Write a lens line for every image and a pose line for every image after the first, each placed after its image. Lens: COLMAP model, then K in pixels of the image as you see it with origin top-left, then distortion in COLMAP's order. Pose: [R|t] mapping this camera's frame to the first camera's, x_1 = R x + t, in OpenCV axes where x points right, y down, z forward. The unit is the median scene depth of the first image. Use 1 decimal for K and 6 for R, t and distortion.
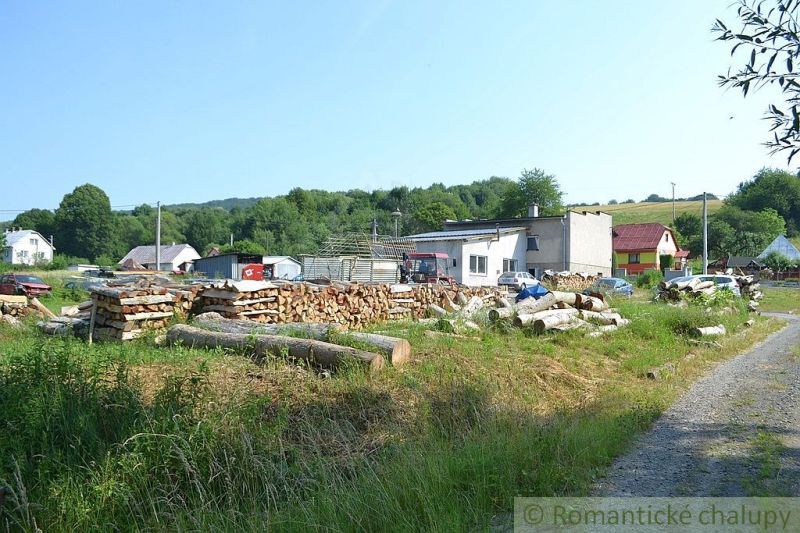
lens RADIAL K [[667.8, 0, 399.9], [0, 667.8, 269.0], [0, 0, 1]] dist [-0.044215, -0.006924]
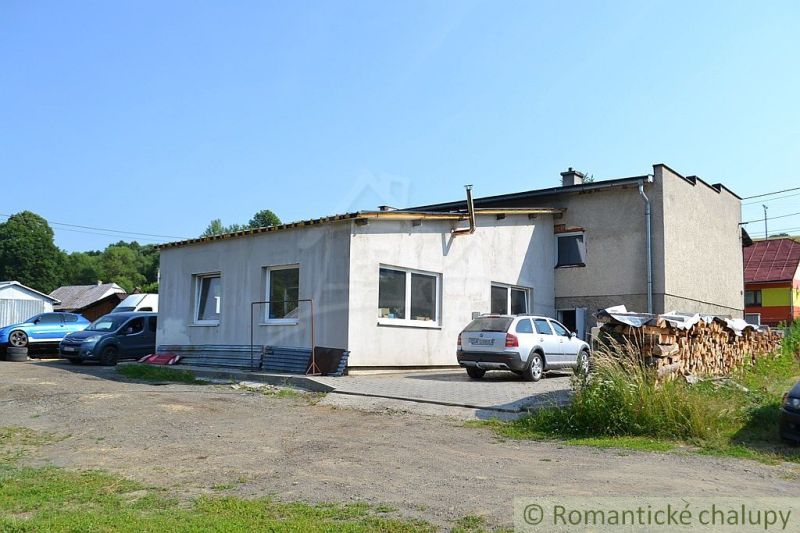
lens RADIAL K [[667.8, 0, 403.7], [0, 667.8, 262.9], [0, 0, 1]] dist [-0.044215, -0.006924]
pose [[0.997886, -0.001906, -0.064957, 0.125748], [-0.003660, 0.996336, -0.085450, 0.006038], [0.064882, 0.085508, 0.994223, 0.595145]]
